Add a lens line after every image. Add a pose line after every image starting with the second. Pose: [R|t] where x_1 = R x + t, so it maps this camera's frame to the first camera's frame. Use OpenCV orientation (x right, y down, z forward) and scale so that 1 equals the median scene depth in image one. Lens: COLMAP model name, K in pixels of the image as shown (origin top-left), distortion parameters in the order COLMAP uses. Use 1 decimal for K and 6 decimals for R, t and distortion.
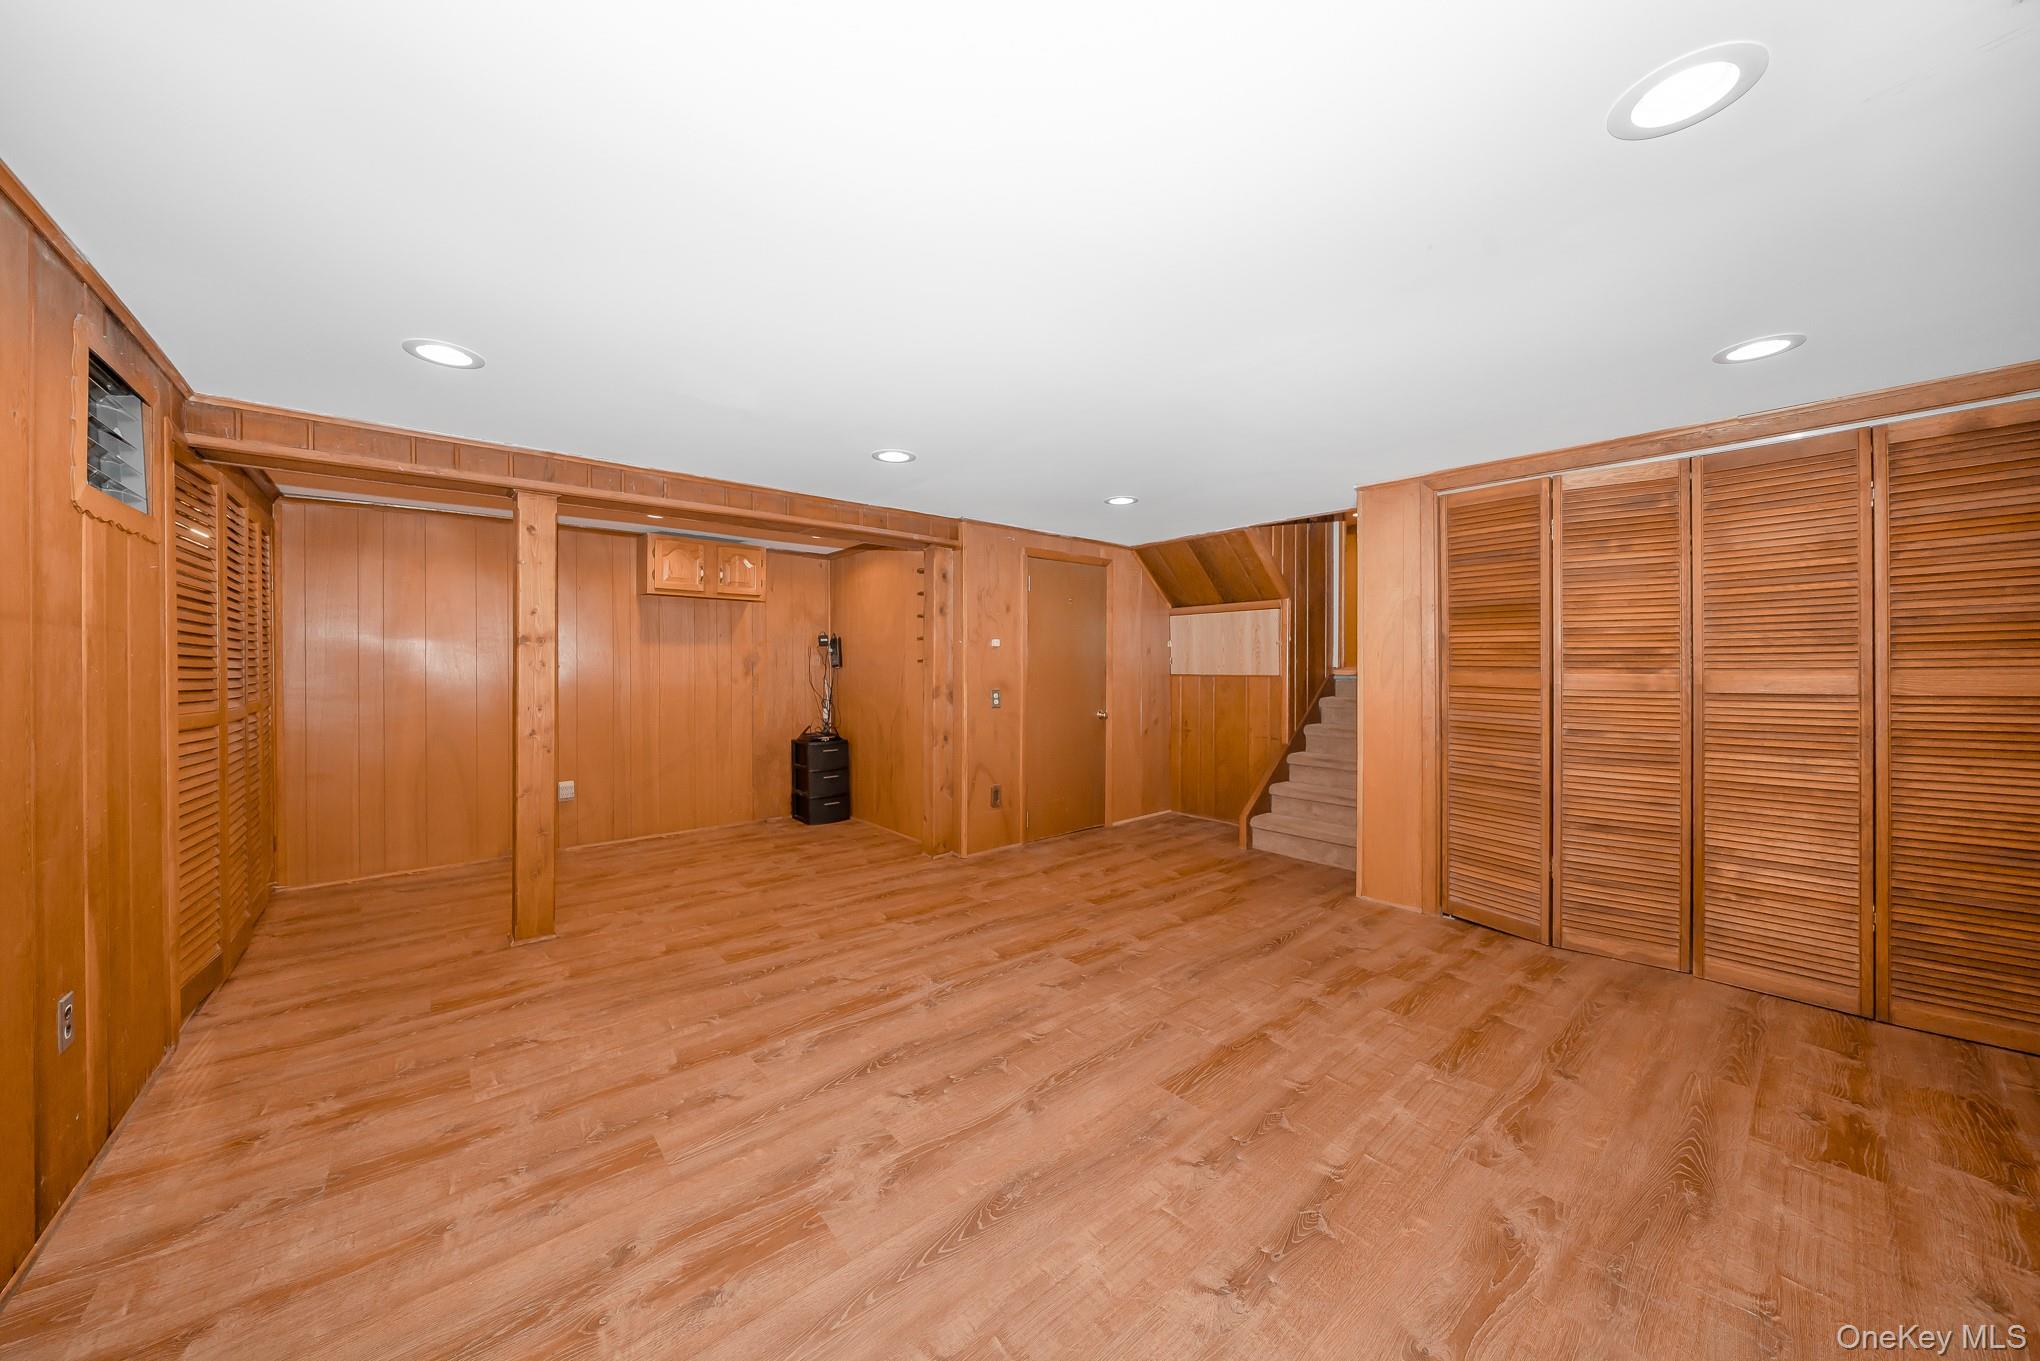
lens RADIAL K [[693.7, 0, 979.8], [0, 693.7, 668.4], [0, 0, 1]] dist [-0.005051, 0.000323]
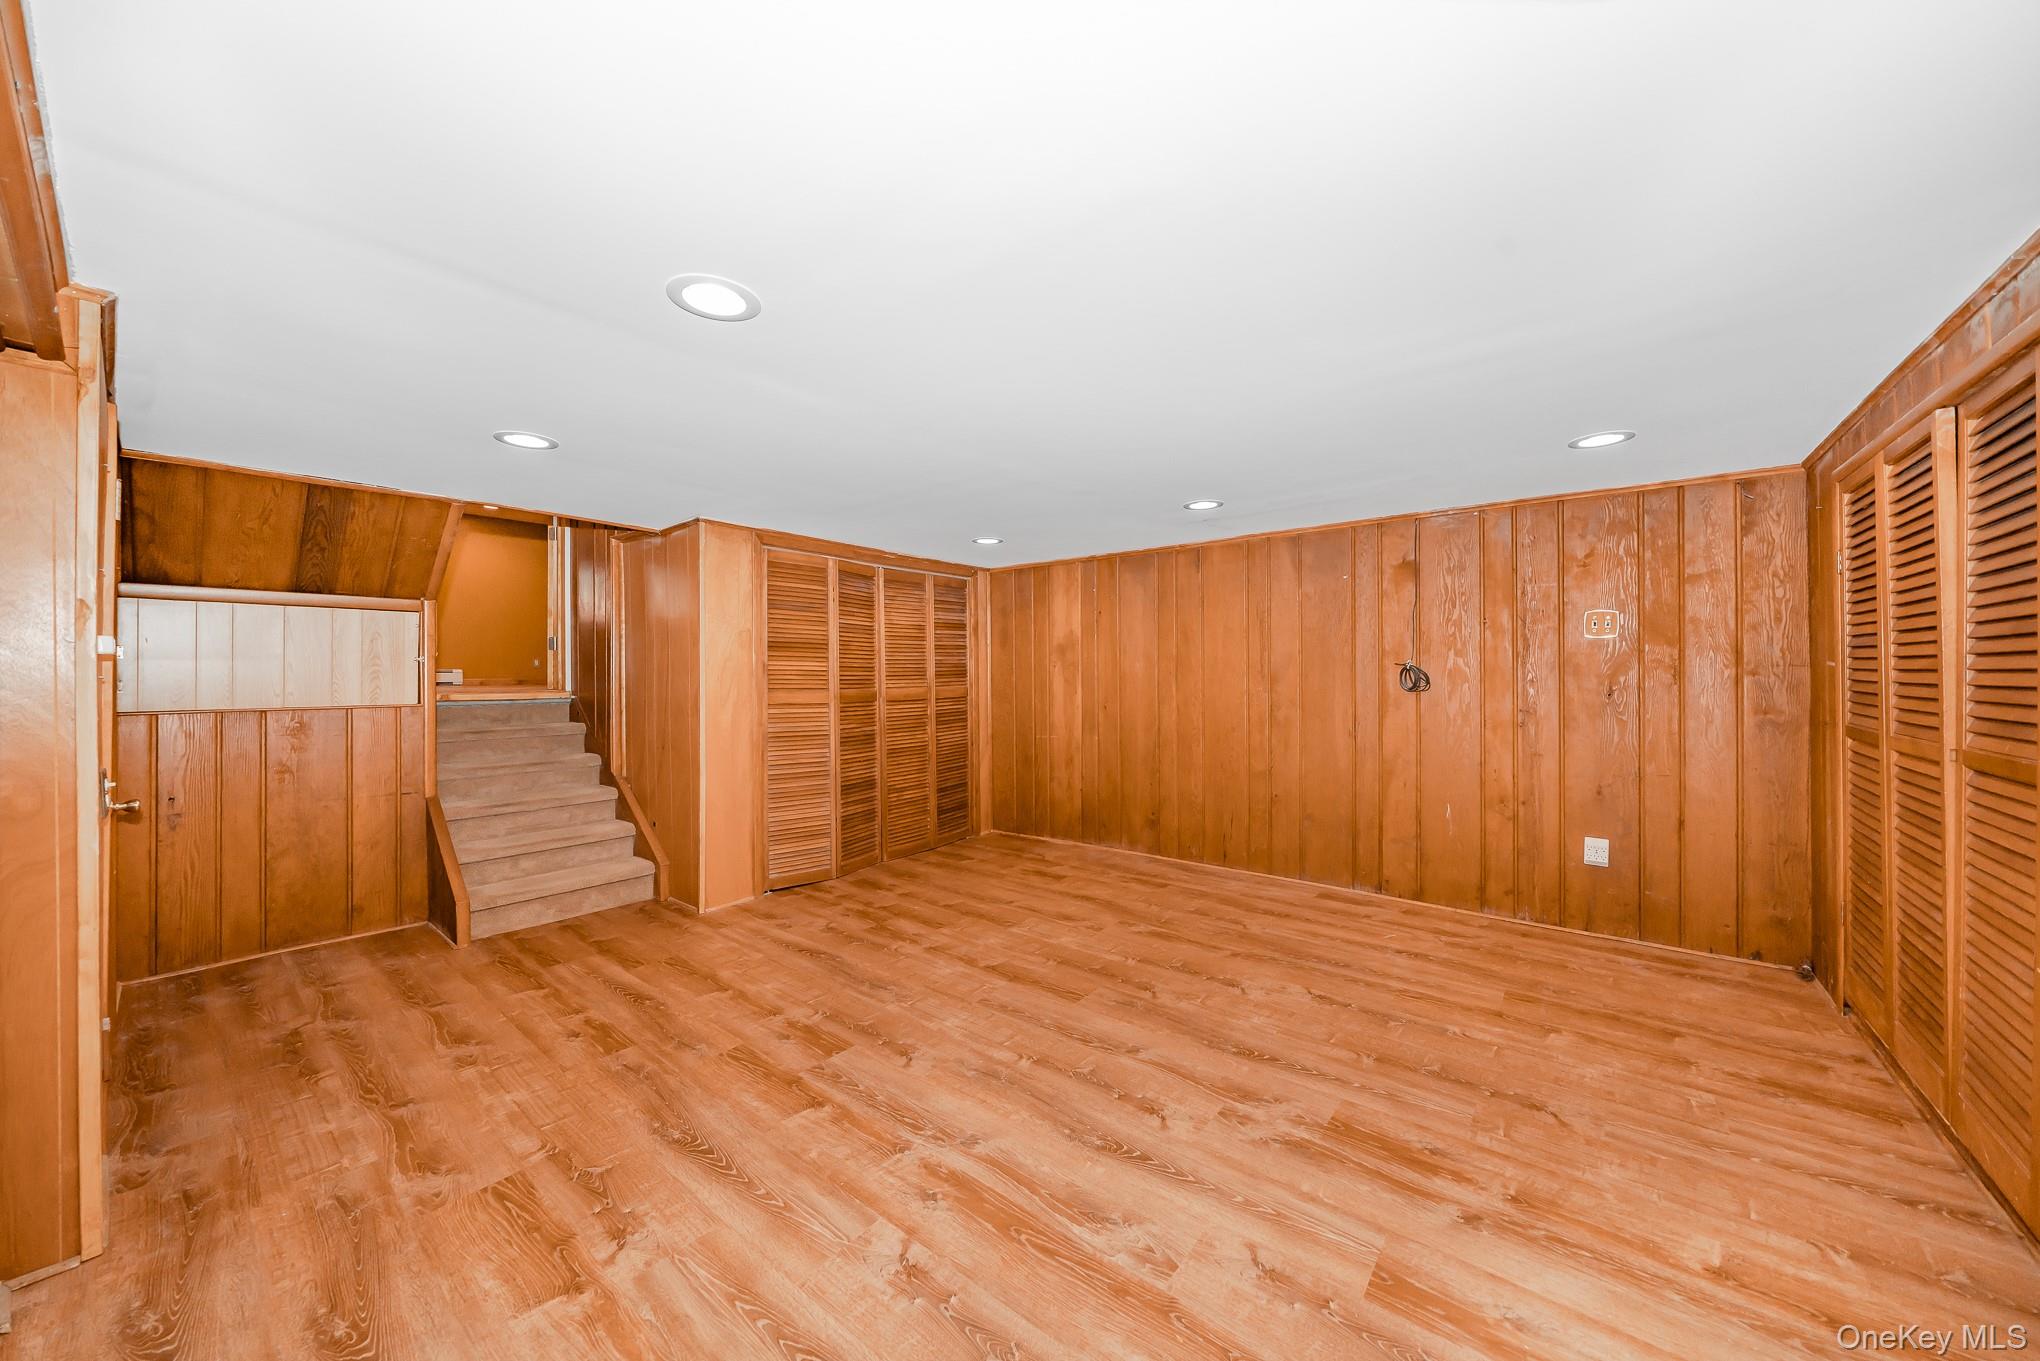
lens RADIAL K [[693.7, 0, 1016.7], [0, 693.7, 672.4], [0, 0, 1]] dist [-0.005051, 0.000323]
pose [[-0.200989, 0.004146, 0.979585, -0.750704], [0.008186, 0.999963, -0.002552, -0.030656], [-0.979559, 0.007505, -0.201016, 0.987175]]
